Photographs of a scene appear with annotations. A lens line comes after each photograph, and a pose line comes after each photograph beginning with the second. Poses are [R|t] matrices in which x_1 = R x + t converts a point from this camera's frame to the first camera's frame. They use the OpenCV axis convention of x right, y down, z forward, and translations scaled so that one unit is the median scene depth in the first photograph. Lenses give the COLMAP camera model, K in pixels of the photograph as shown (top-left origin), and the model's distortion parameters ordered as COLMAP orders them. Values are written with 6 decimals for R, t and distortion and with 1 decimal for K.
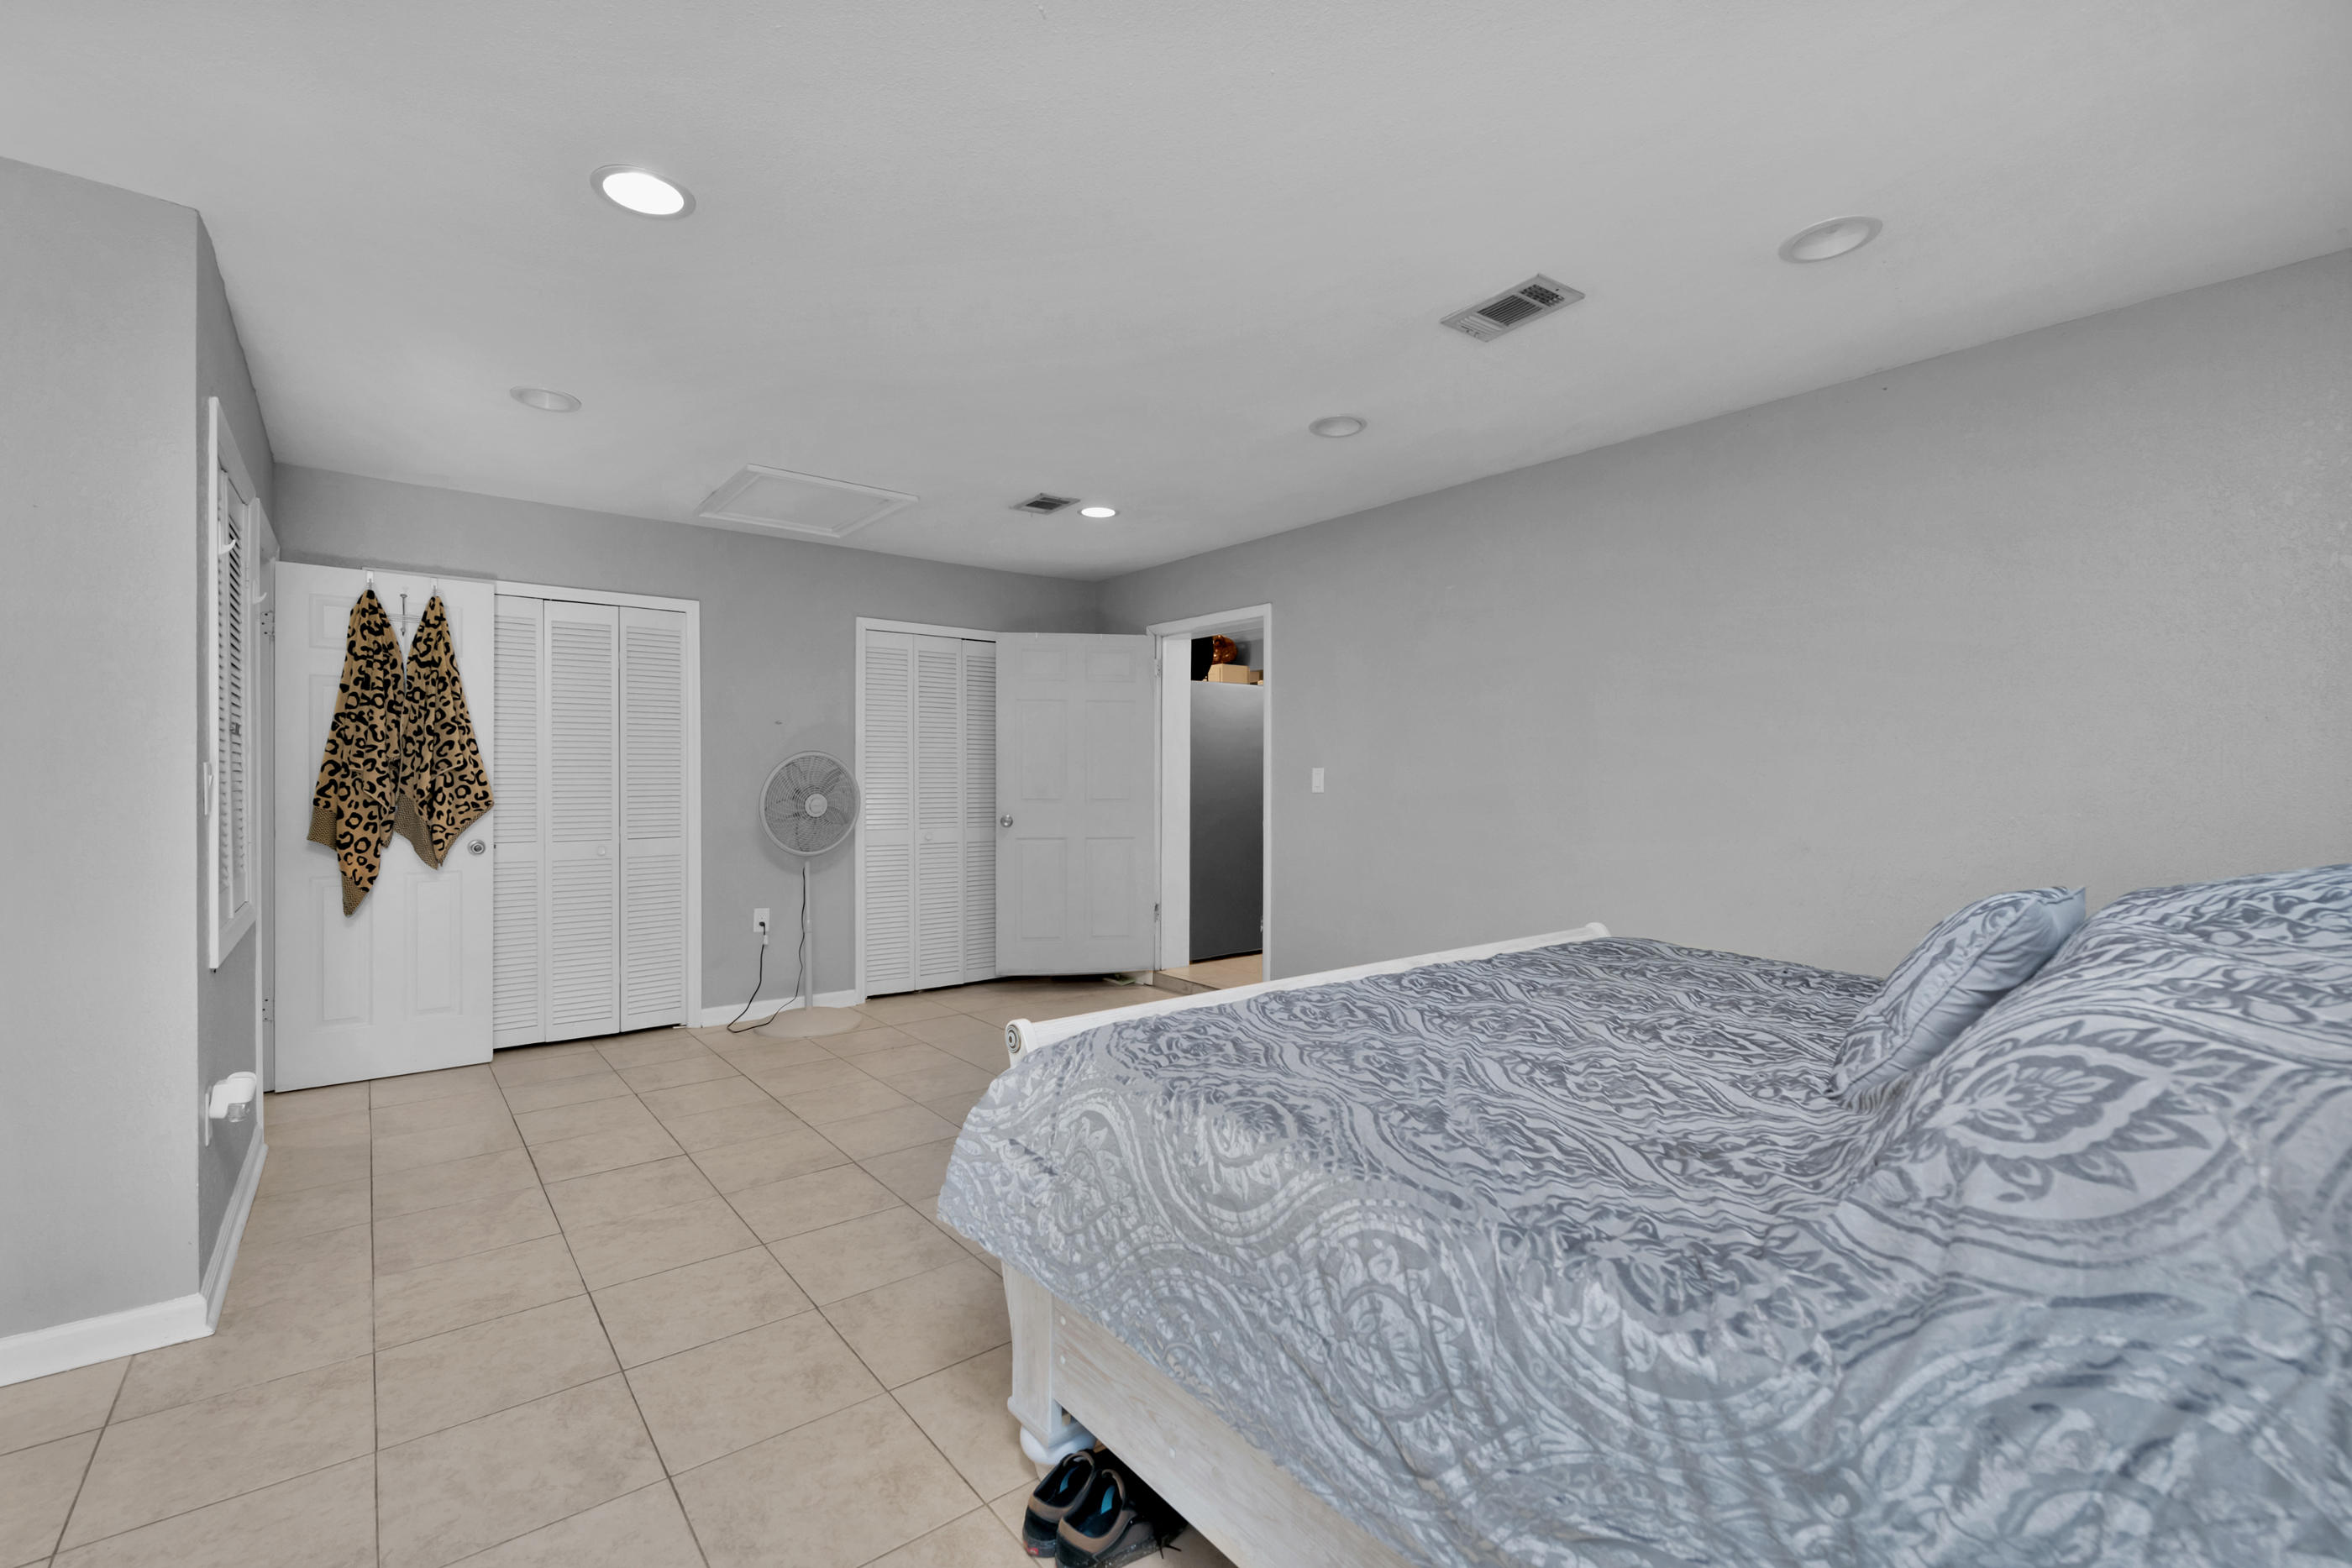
lens RADIAL K [[1006.6, 0, 1220.3], [0, 1006.6, 777.5], [0, 0, 1]] dist [-0.000958, -0.000414]
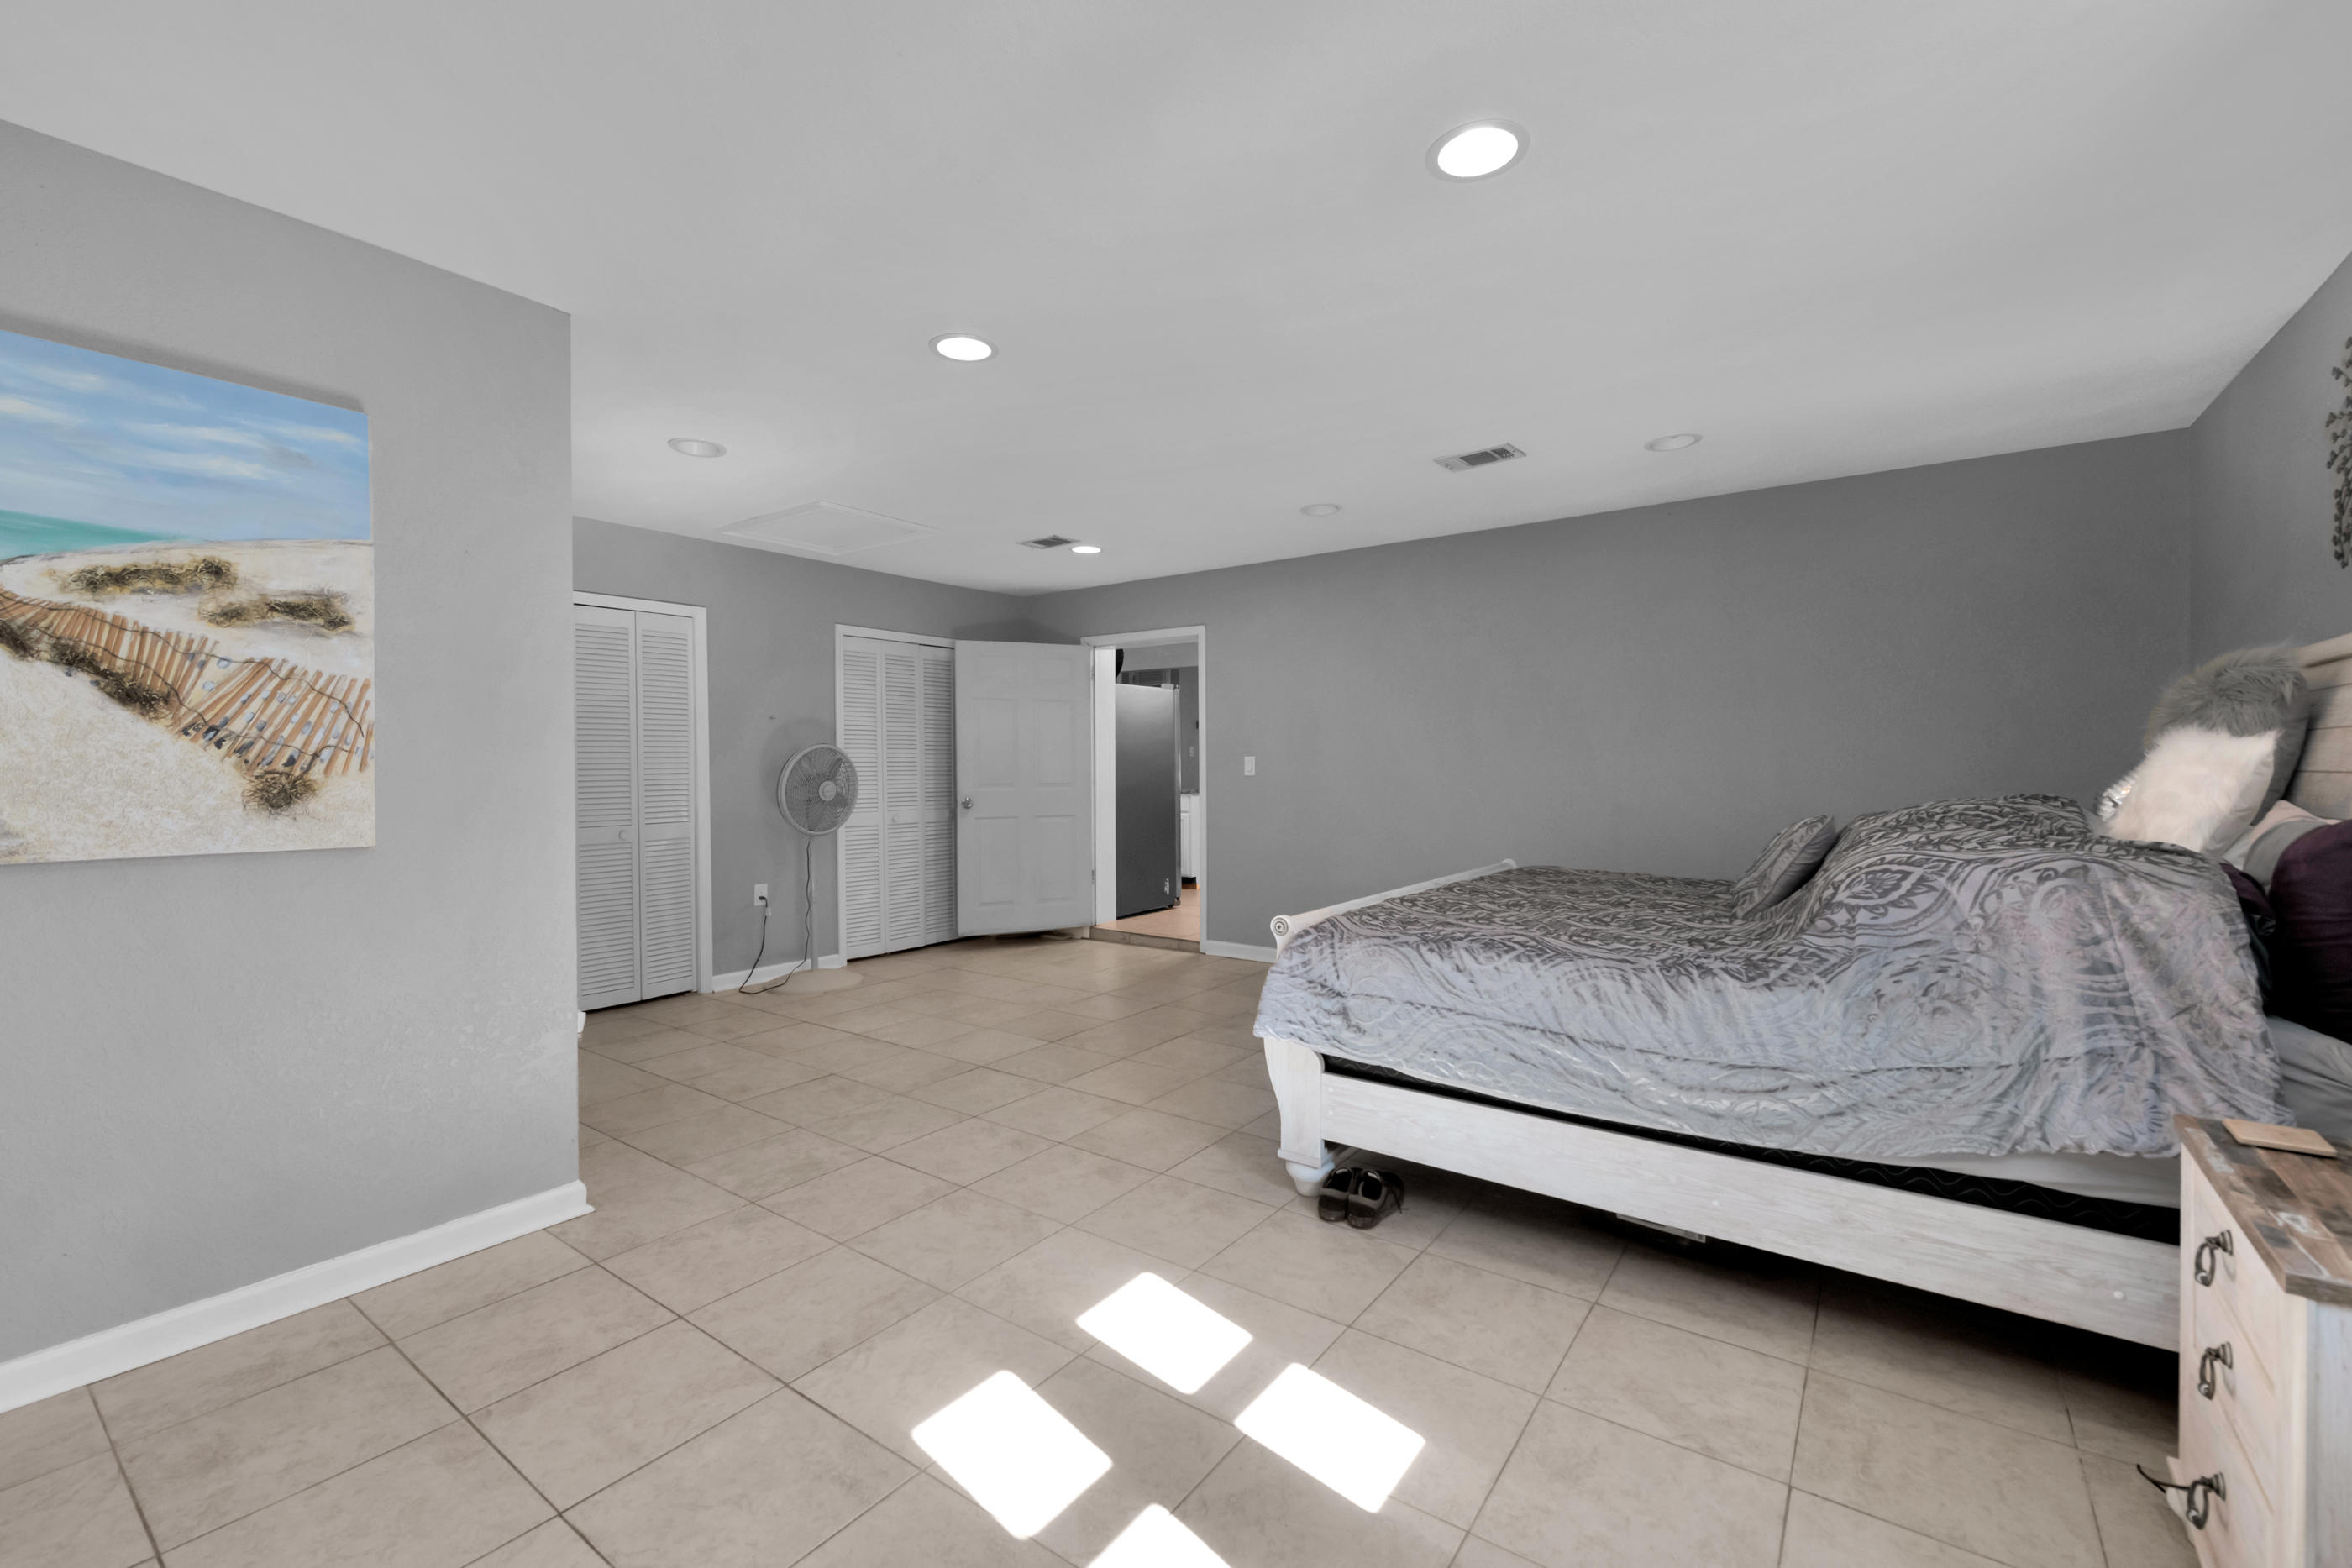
lens RADIAL K [[953.4, 0, 1220.0], [0, 953.4, 768.7], [0, 0, 1]] dist [0.009904, 0.000181]
pose [[0.966833, -0.007438, 0.255301, -0.445354], [0.006238, 0.999965, 0.005507, -0.001306], [-0.255333, -0.003732, 0.966846, -0.293442]]
